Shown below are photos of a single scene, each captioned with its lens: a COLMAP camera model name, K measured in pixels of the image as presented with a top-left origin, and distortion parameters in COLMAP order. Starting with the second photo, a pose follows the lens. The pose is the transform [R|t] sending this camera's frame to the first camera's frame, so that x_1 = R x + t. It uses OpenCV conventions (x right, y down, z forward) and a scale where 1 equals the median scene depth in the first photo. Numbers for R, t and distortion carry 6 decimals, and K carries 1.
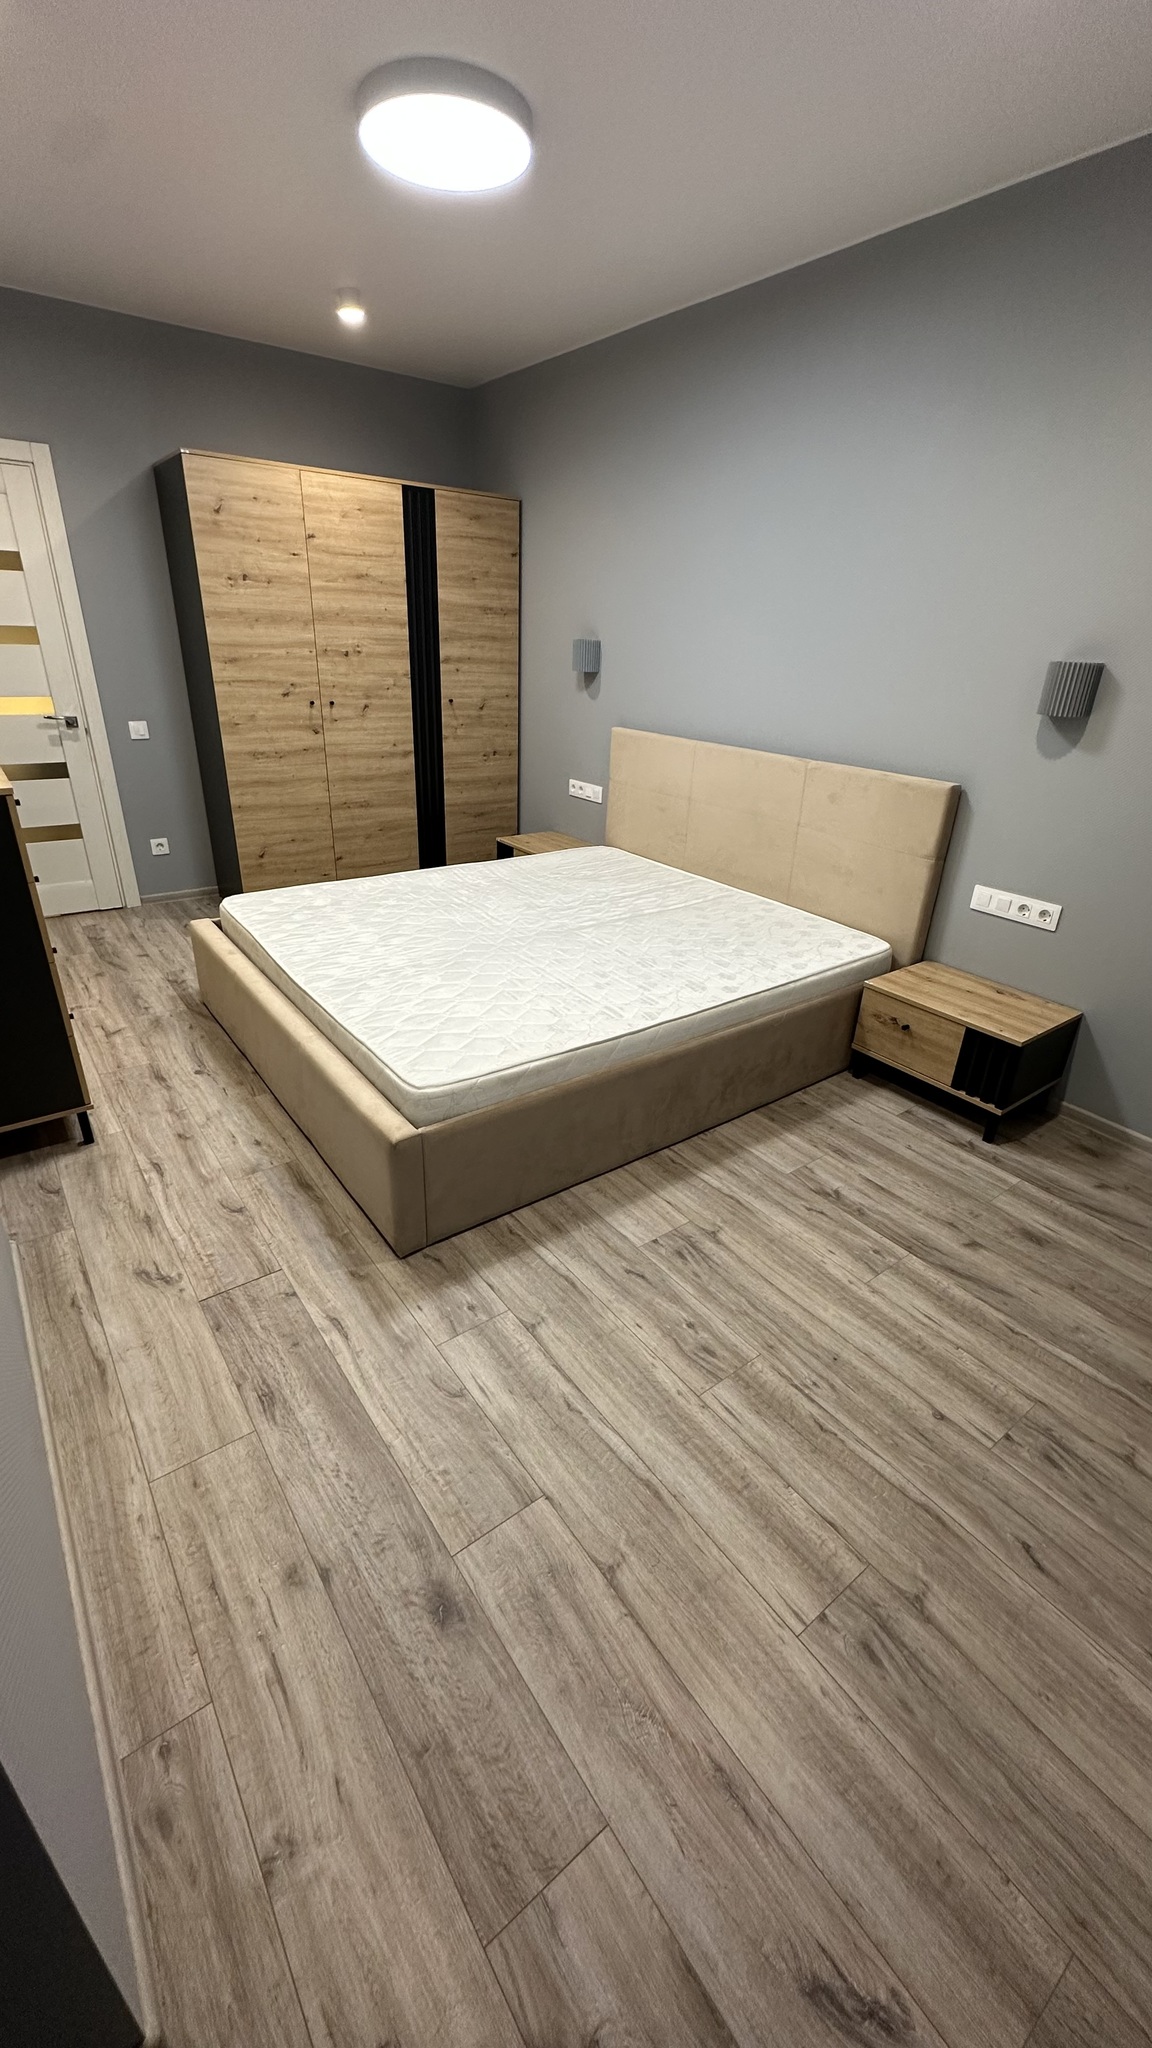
lens RADIAL K [[818.9, 0, 573.7], [0, 818.9, 1025.3], [0, 0, 1]] dist [-0.001238, 0.000607]
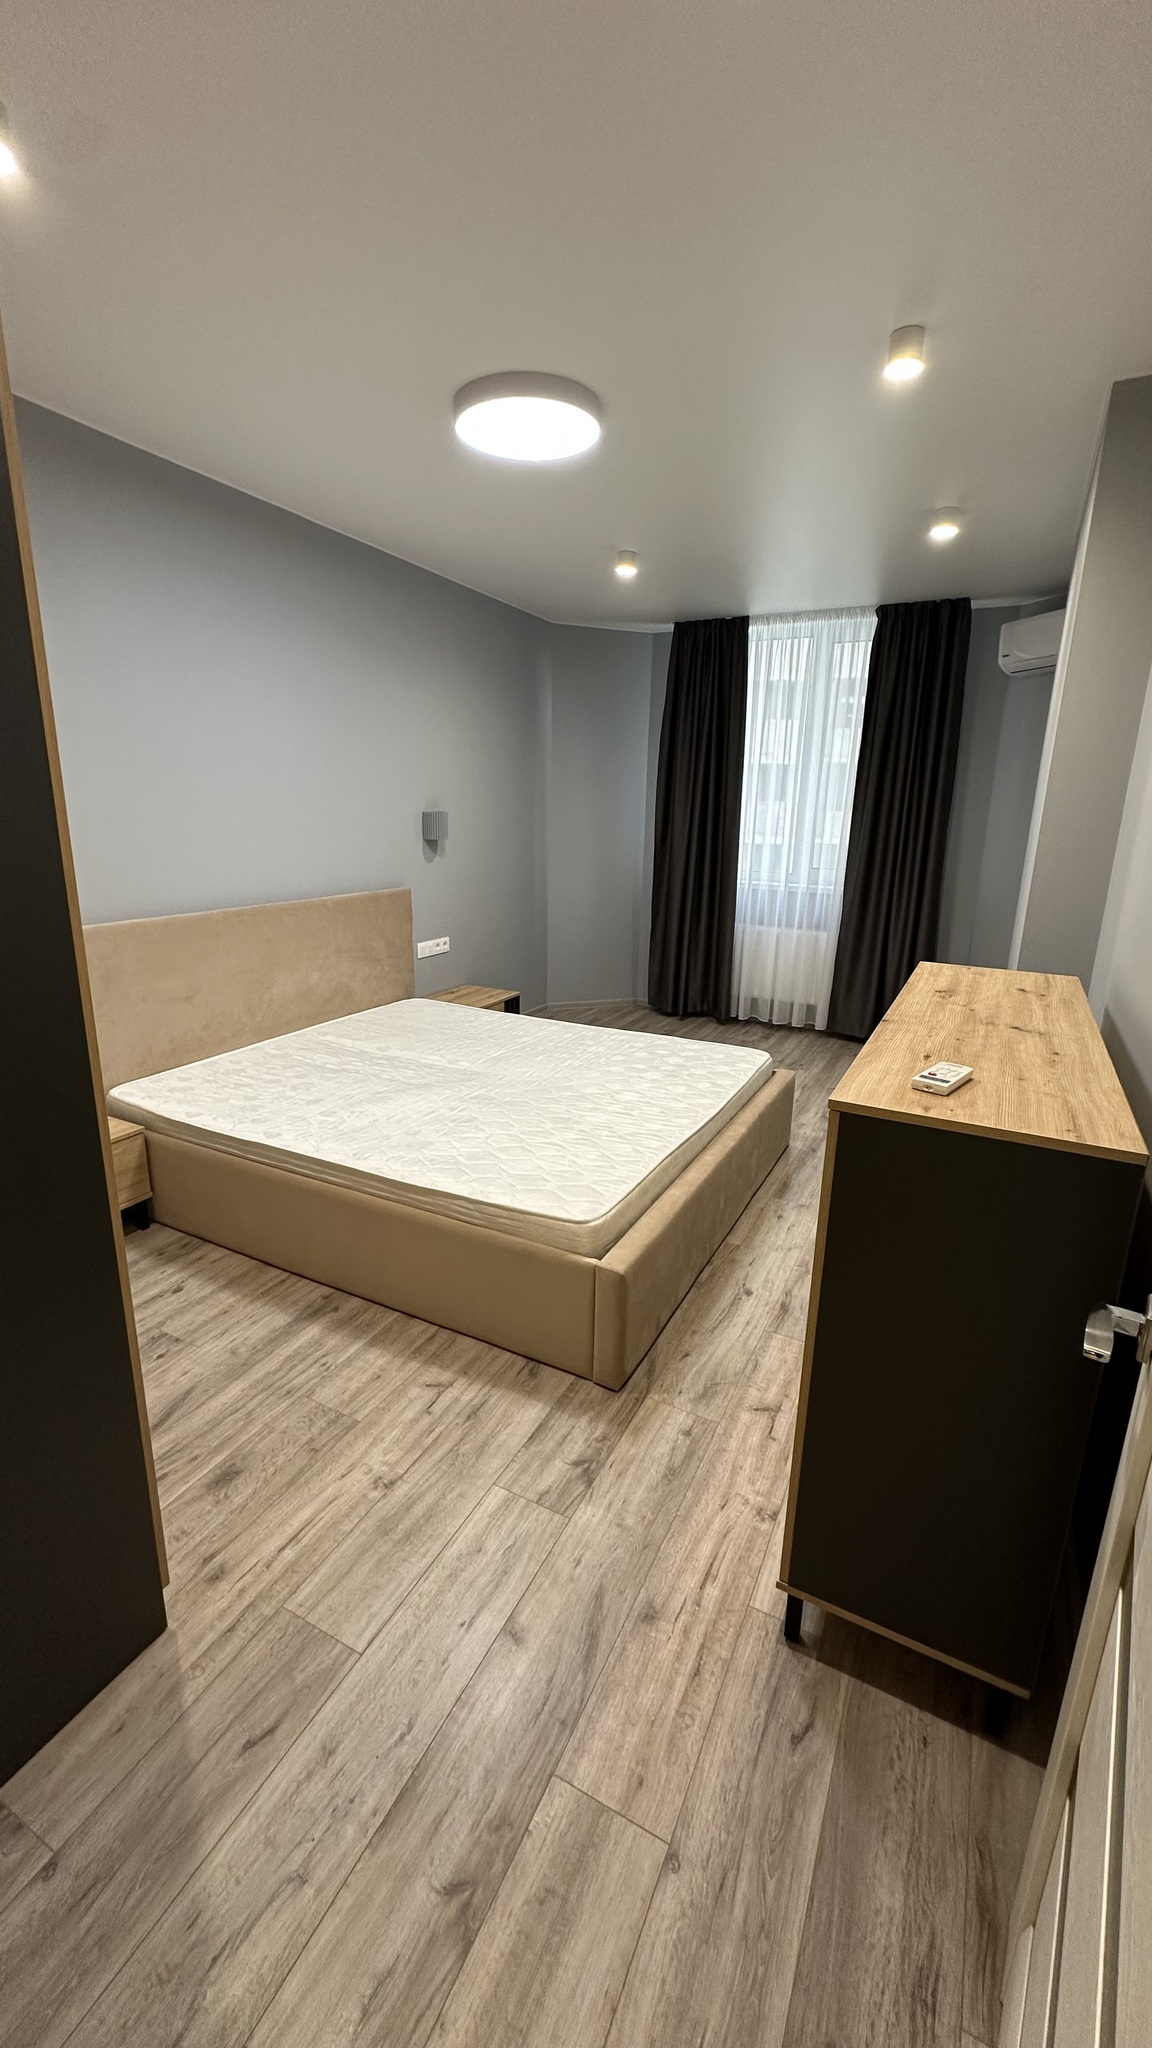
lens RADIAL K [[818.9, 0, 558.1], [0, 818.9, 1019.7], [0, 0, 1]] dist [-0.001238, 0.000607]
pose [[-0.427777, -0.274421, 0.861220, -1.284355], [0.356066, 0.824596, 0.439612, -0.797020], [-0.830797, 0.494707, -0.255031, 1.520550]]
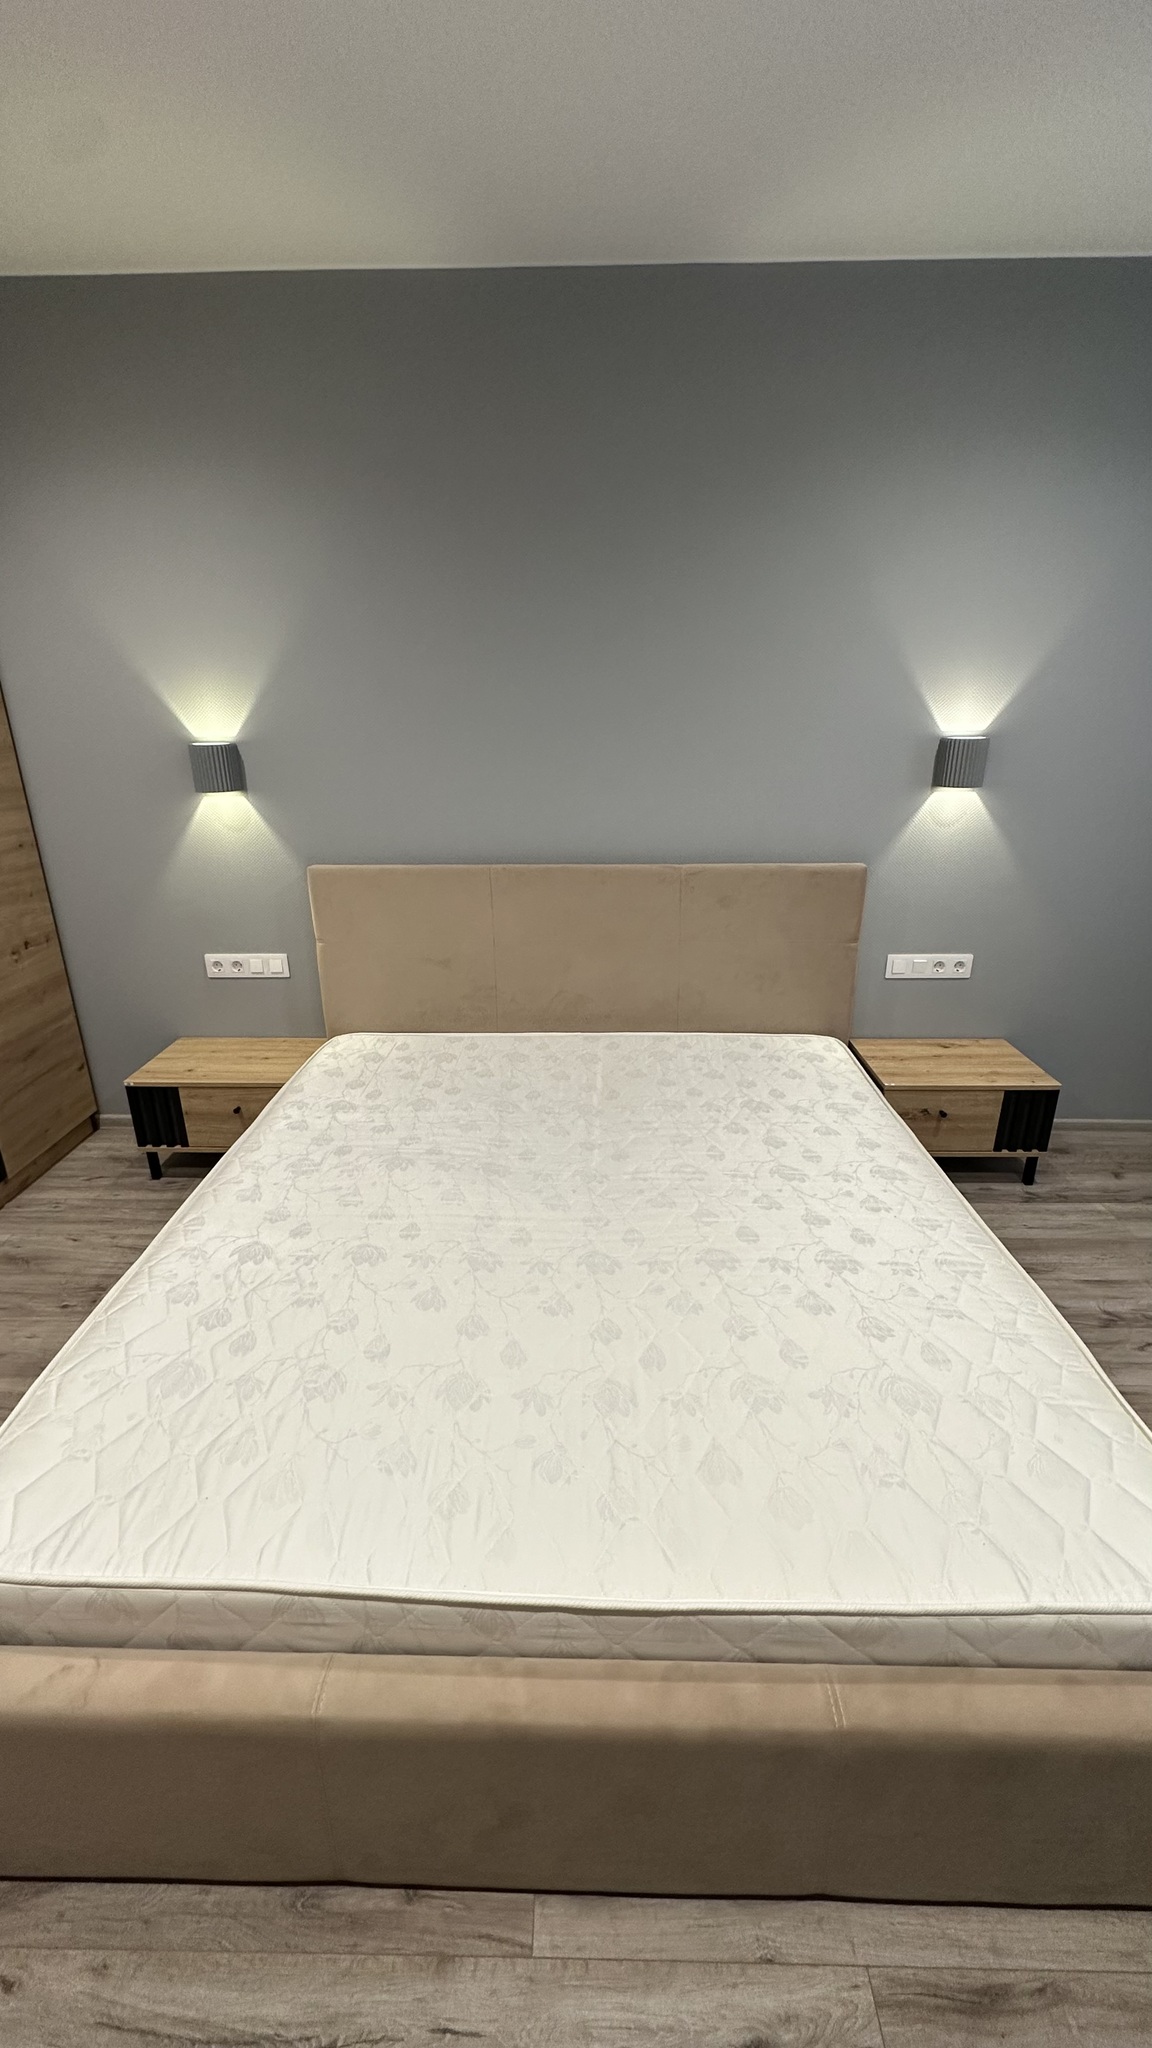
lens RADIAL K [[818.9, 0, 579.6], [0, 818.9, 1033.2], [0, 0, 1]] dist [-0.001238, 0.000607]
pose [[0.606528, -0.316210, 0.729476, -0.366113], [0.369583, 0.924487, 0.093450, -0.235037], [-0.703941, 0.212921, 0.677593, 0.455831]]
